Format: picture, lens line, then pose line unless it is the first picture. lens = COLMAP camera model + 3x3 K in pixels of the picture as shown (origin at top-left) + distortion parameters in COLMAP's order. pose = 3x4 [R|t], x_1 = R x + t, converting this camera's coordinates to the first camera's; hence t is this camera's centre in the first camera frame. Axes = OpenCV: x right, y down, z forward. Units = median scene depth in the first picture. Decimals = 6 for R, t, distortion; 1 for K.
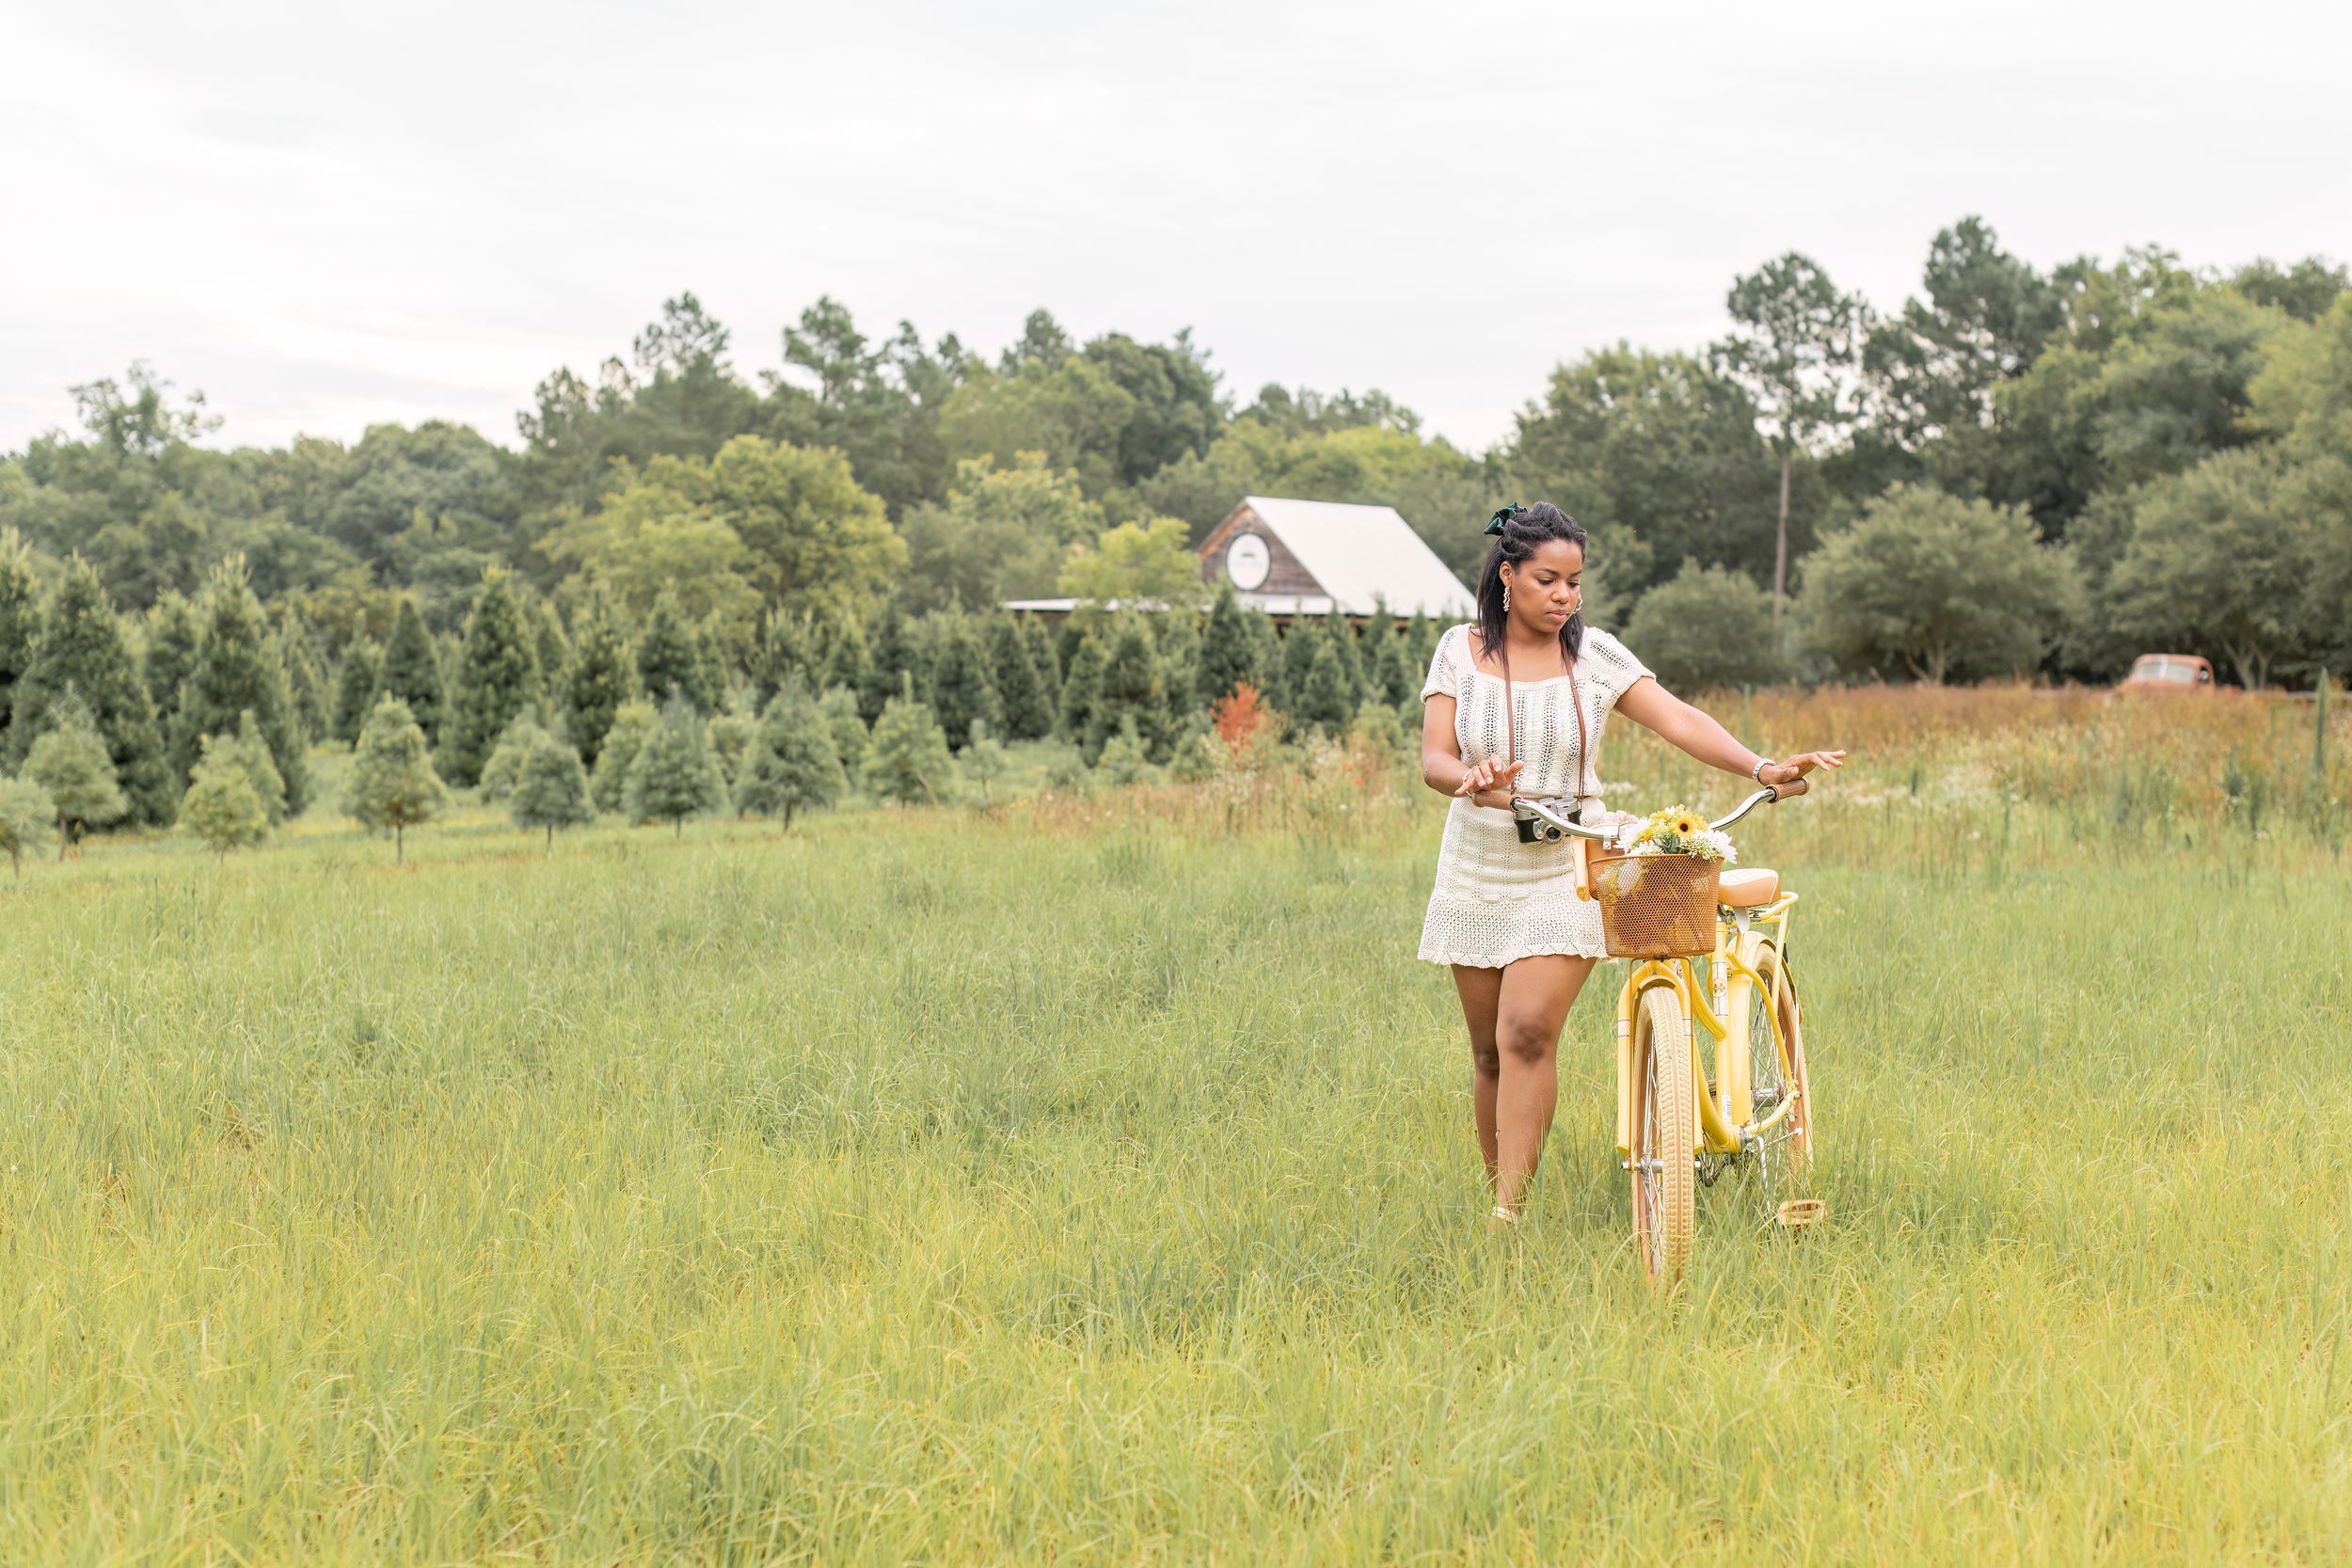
lens RADIAL K [[3510.3, 0, 1175.3], [0, 3510.3, 770.7], [0, 0, 1]] dist [-0.063035, 0.000000]
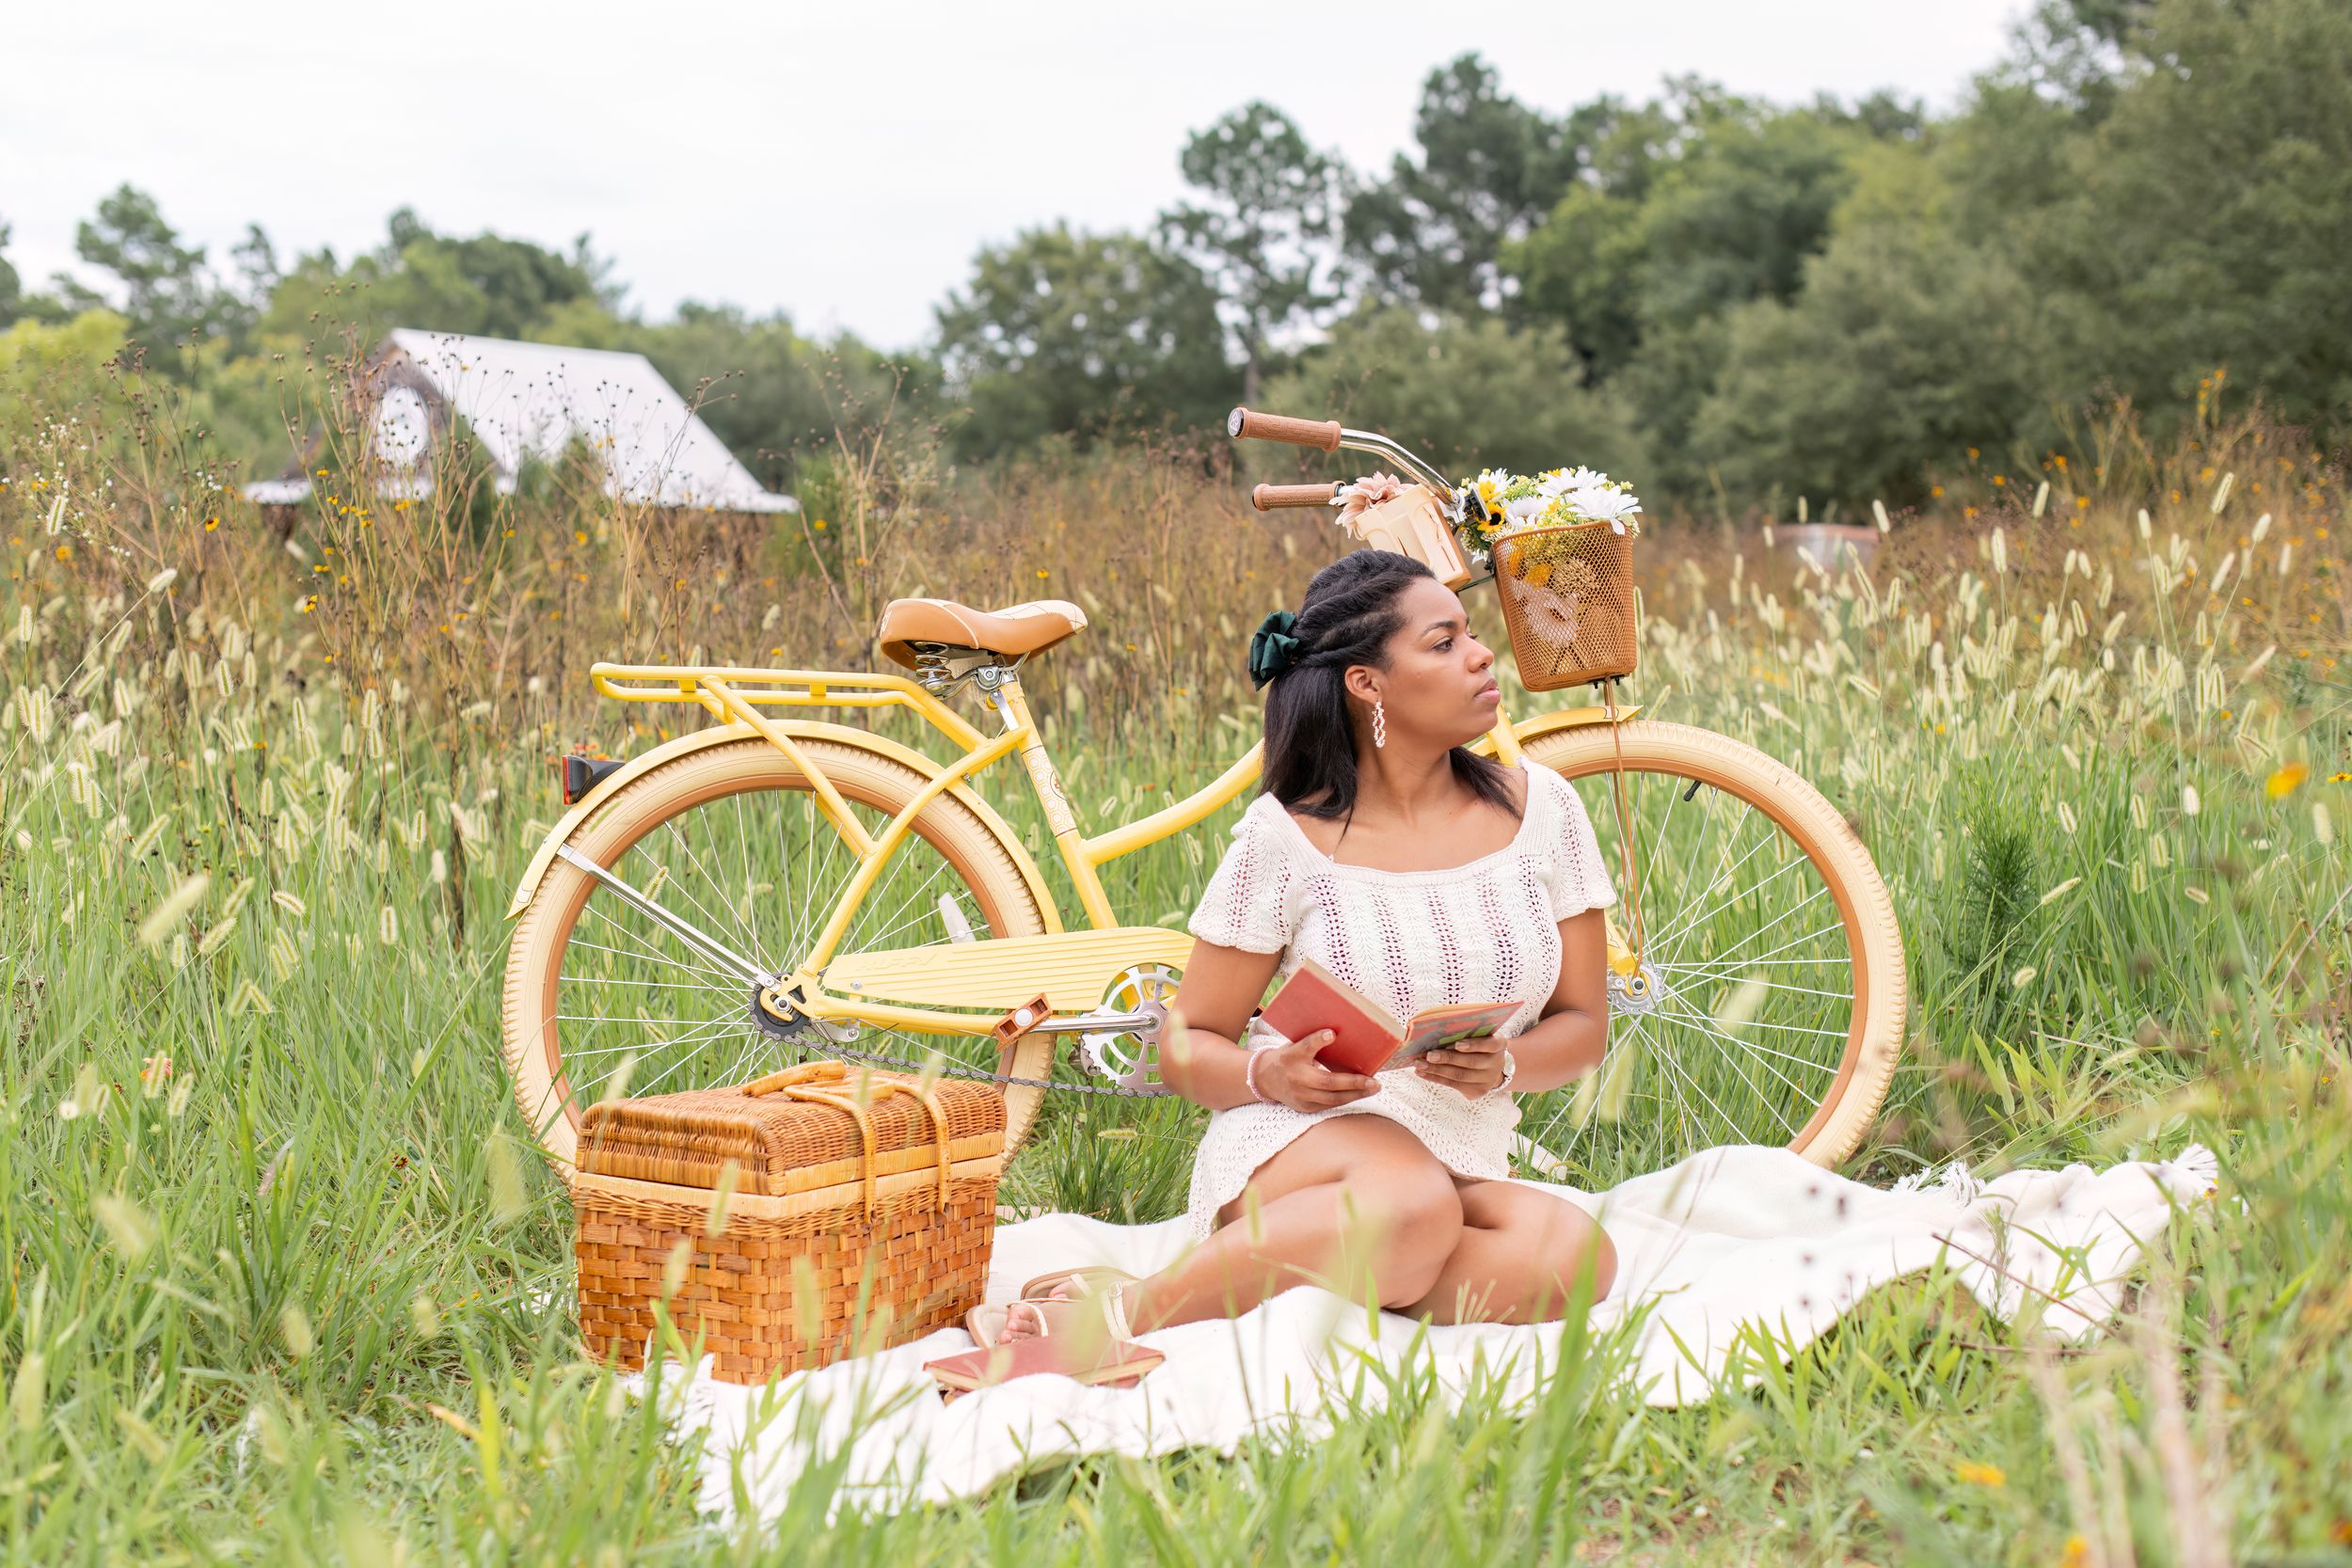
lens RADIAL K [[3510.3, 0, 1175.8], [0, 3510.3, 789.6], [0, 0, 1]] dist [-0.063035, 0.000000]
pose [[0.990246, -0.019441, 0.137965, 0.040731], [0.017249, 0.999705, 0.017070, -0.000470], [-0.138256, -0.014524, 0.990290, 0.184129]]
